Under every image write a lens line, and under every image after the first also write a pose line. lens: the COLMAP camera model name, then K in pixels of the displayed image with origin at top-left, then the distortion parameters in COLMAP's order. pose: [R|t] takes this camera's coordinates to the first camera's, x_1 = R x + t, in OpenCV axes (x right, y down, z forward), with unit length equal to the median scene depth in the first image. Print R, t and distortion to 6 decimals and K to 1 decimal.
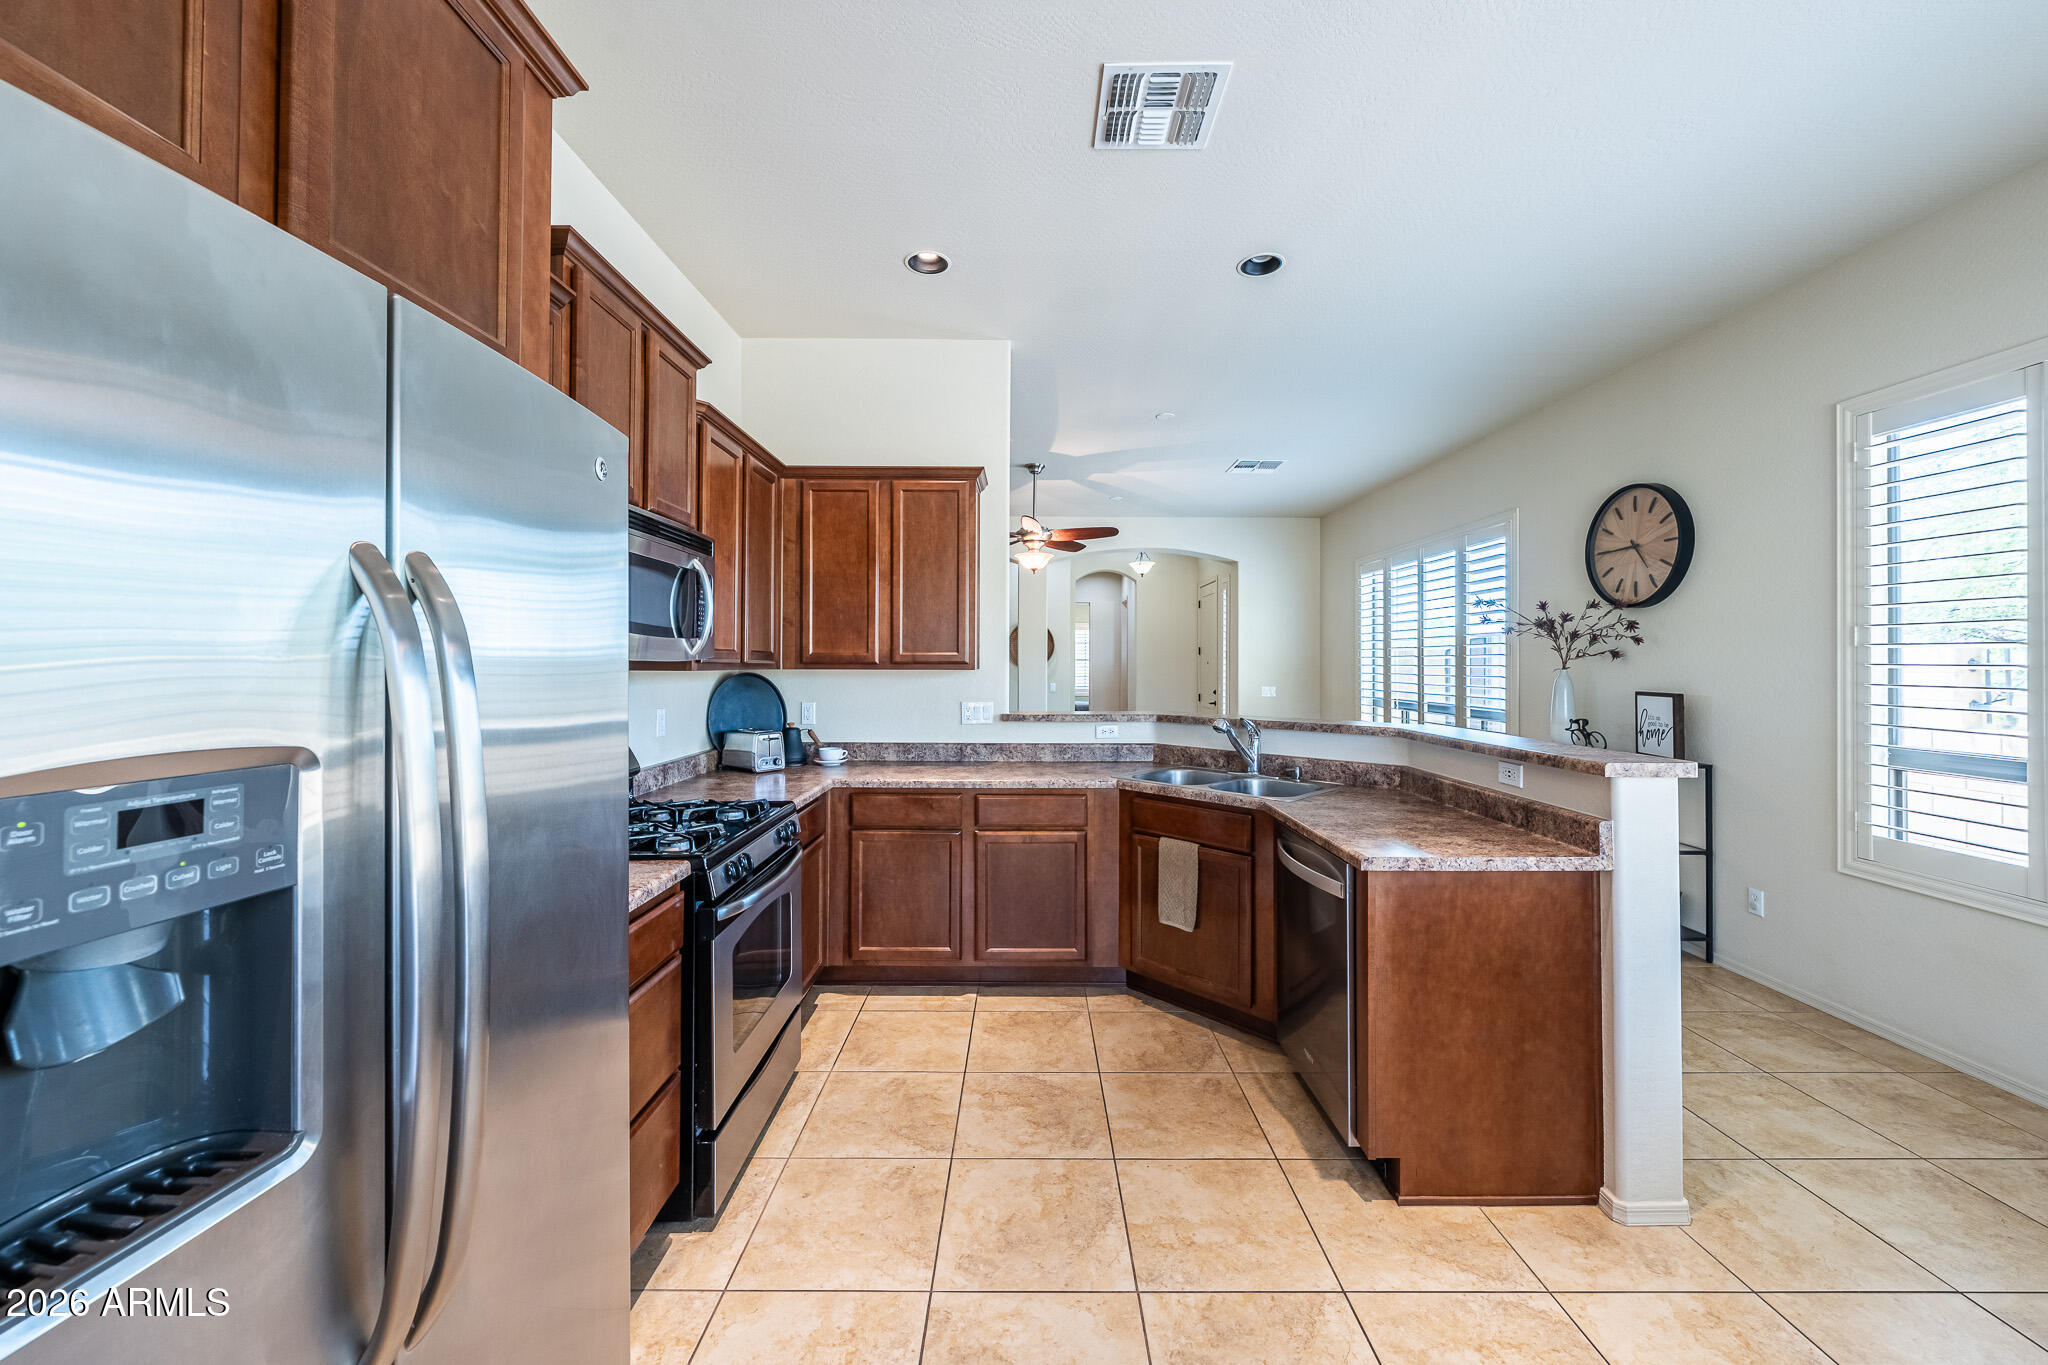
lens RADIAL K [[799.5, 0, 1067.3], [0, 799.5, 657.4], [0, 0, 1]] dist [-0.002847, -0.000376]
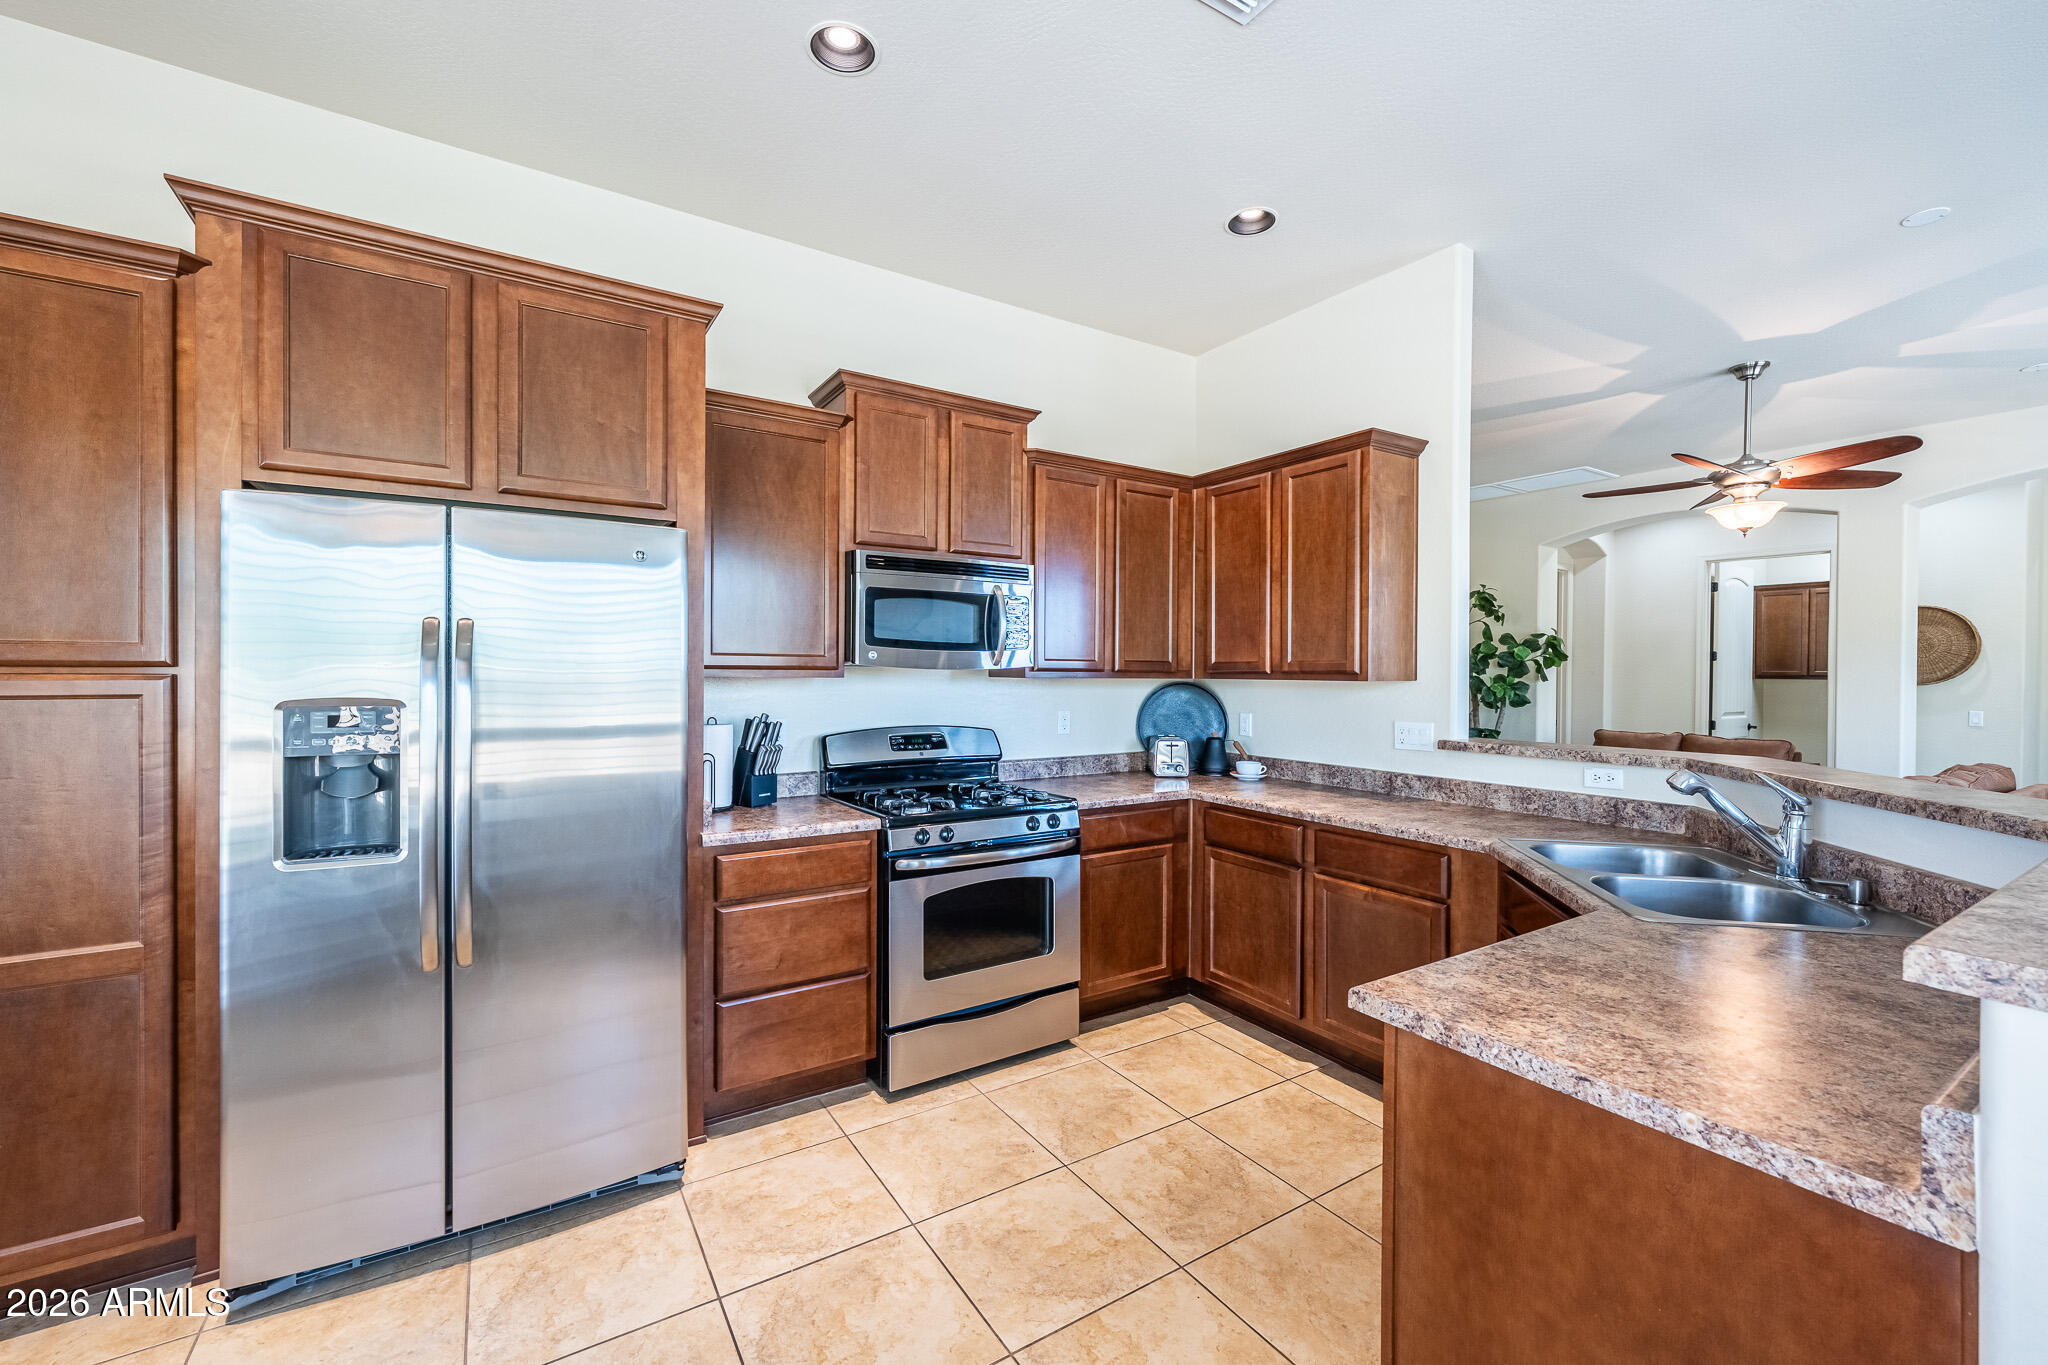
lens RADIAL K [[823.7, 0, 951.5], [0, 823.7, 675.3], [0, 0, 1]] dist [-0.005462, 0.000407]
pose [[0.493955, 0.006045, -0.869466, 0.442126], [0.002093, 0.999965, 0.008142, 0.002208], [0.869485, -0.005842, 0.493925, 0.241344]]
